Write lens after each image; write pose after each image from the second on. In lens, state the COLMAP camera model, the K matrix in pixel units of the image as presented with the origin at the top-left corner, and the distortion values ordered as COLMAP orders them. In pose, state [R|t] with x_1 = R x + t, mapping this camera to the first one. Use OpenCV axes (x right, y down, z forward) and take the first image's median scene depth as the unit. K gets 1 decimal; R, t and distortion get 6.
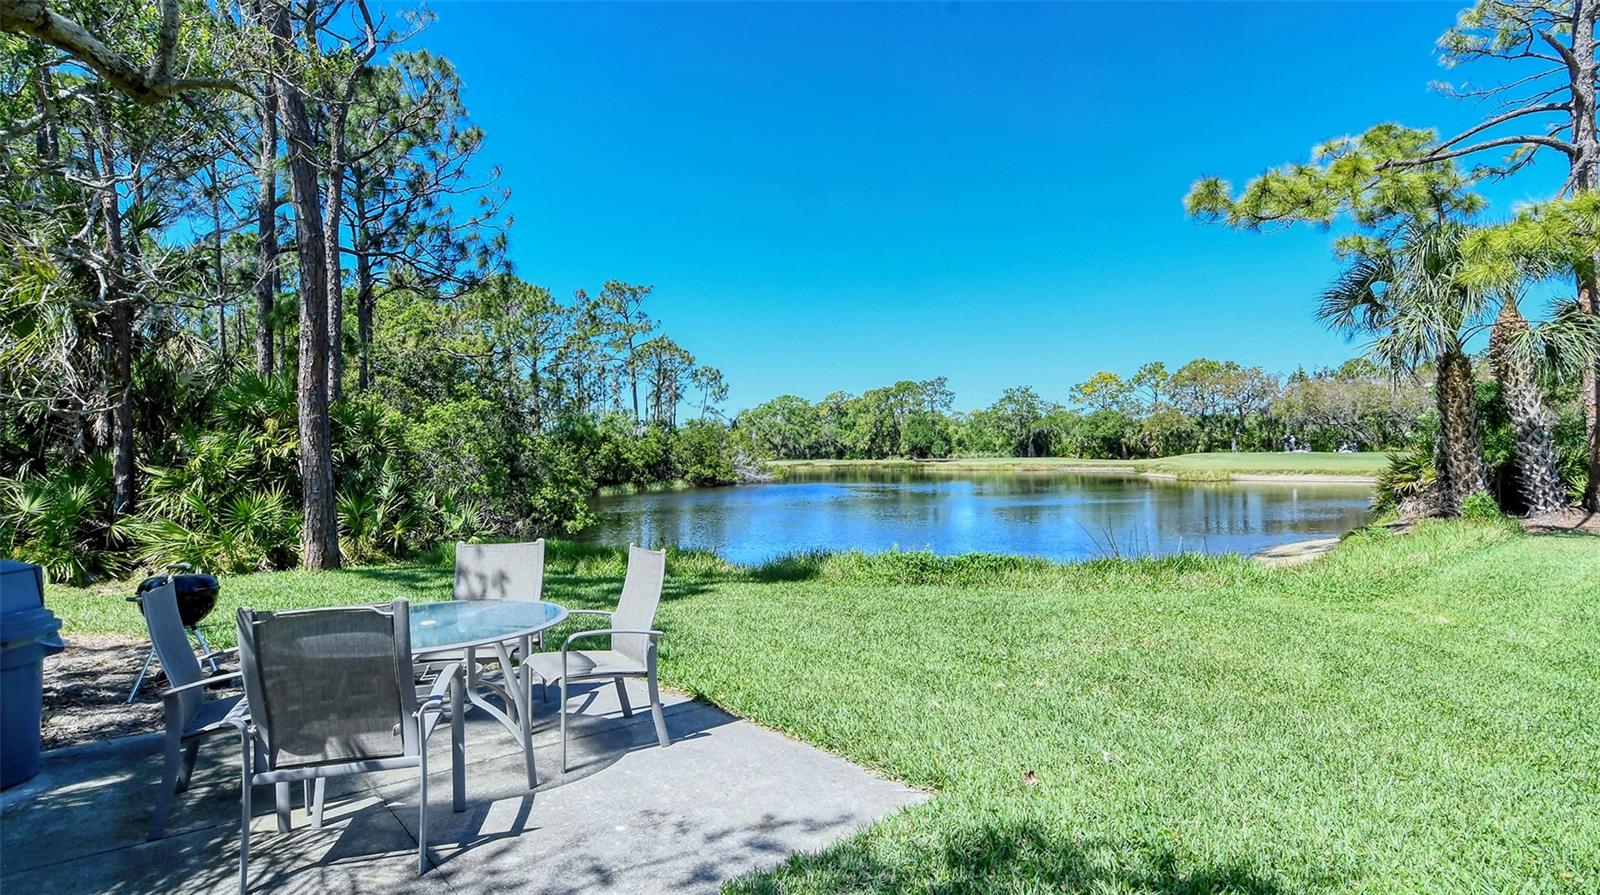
lens RADIAL K [[853.0, 0, 803.3], [0, 853.0, 411.2], [0, 0, 1]] dist [0.013537, -0.001209]
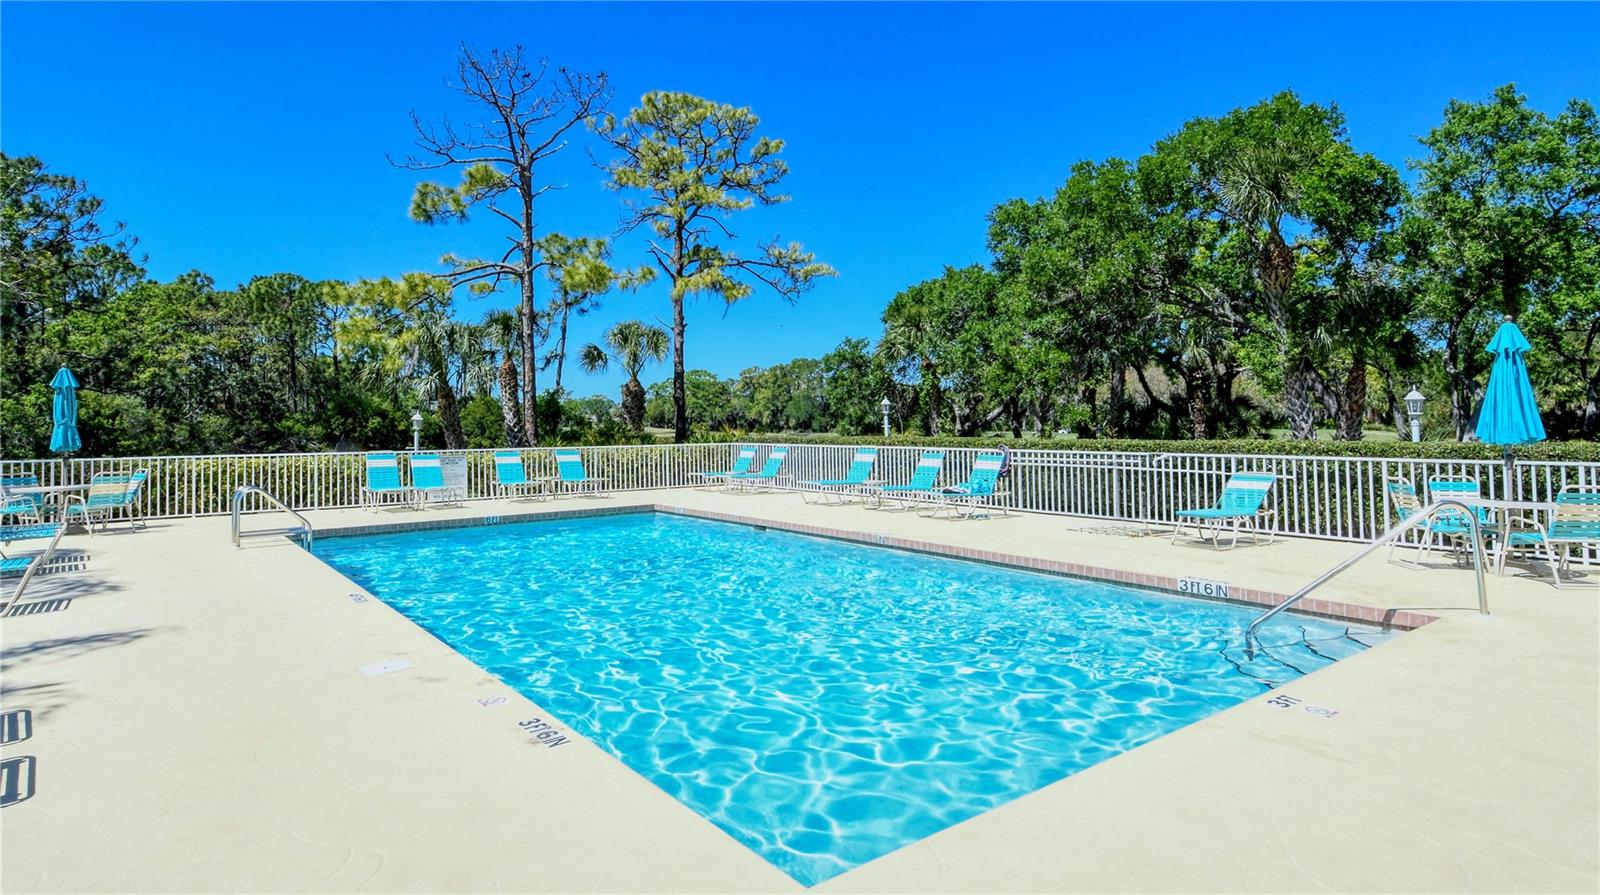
lens RADIAL K [[871.4, 0, 798.0], [0, 871.4, 409.6], [0, 0, 1]] dist [0.017373, -0.000801]
pose [[0.999840, 0.013514, -0.011723, 0.274262], [-0.013126, 0.999383, 0.032586, -0.015482], [0.012156, -0.032427, 0.999400, -0.146646]]
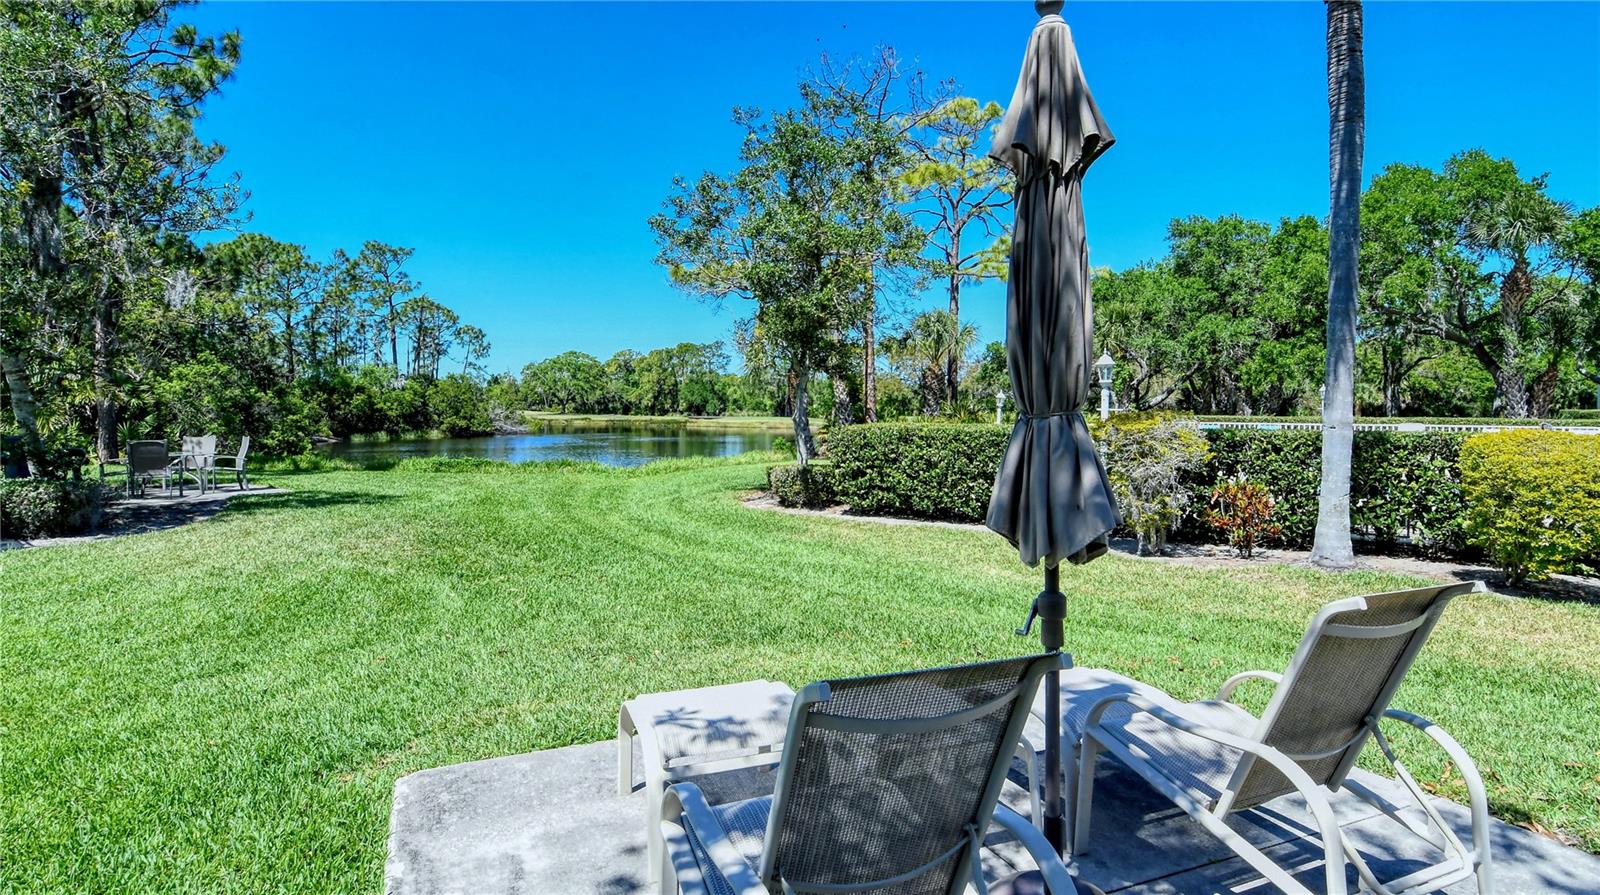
lens RADIAL K [[853.0, 0, 803.3], [0, 853.0, 411.2], [0, 0, 1]] dist [0.013537, -0.001209]
pose [[0.975570, 0.025565, 0.218196, 0.065521], [-0.036484, 0.998268, 0.046161, -0.009627], [-0.216638, -0.052994, 0.974813, -0.150081]]
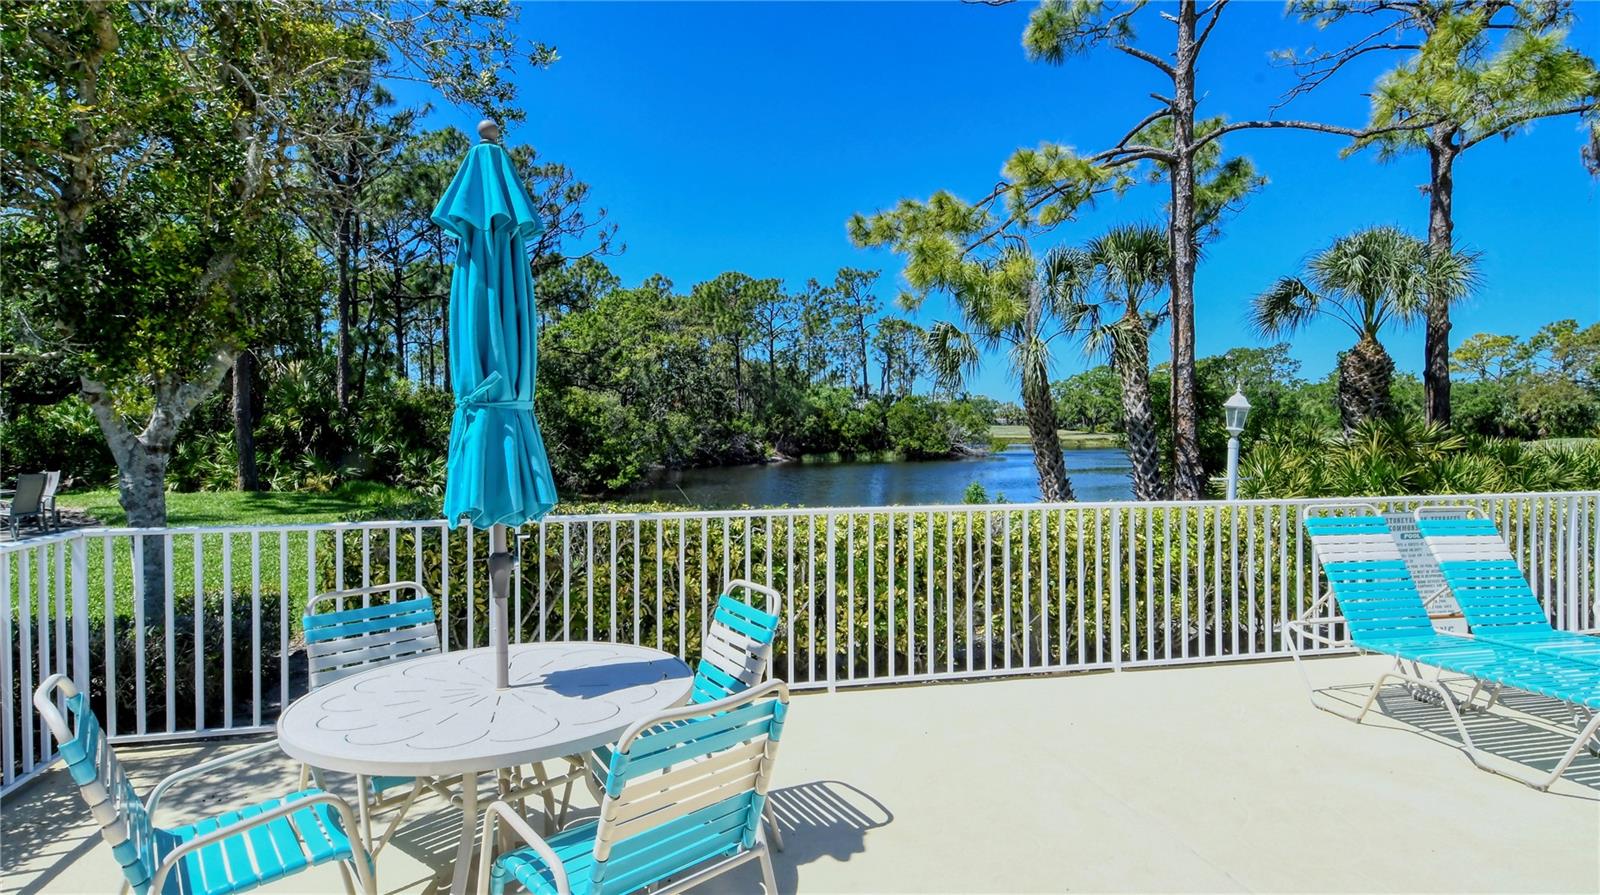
lens RADIAL K [[844.0, 0, 786.7], [0, 844.0, 440.2], [0, 0, 1]] dist [0.025530, -0.000380]
pose [[0.901305, 0.026735, -0.432359, 0.169912], [0.003783, 0.997570, 0.069571, -0.007043], [0.433169, -0.064341, 0.899013, -0.020348]]
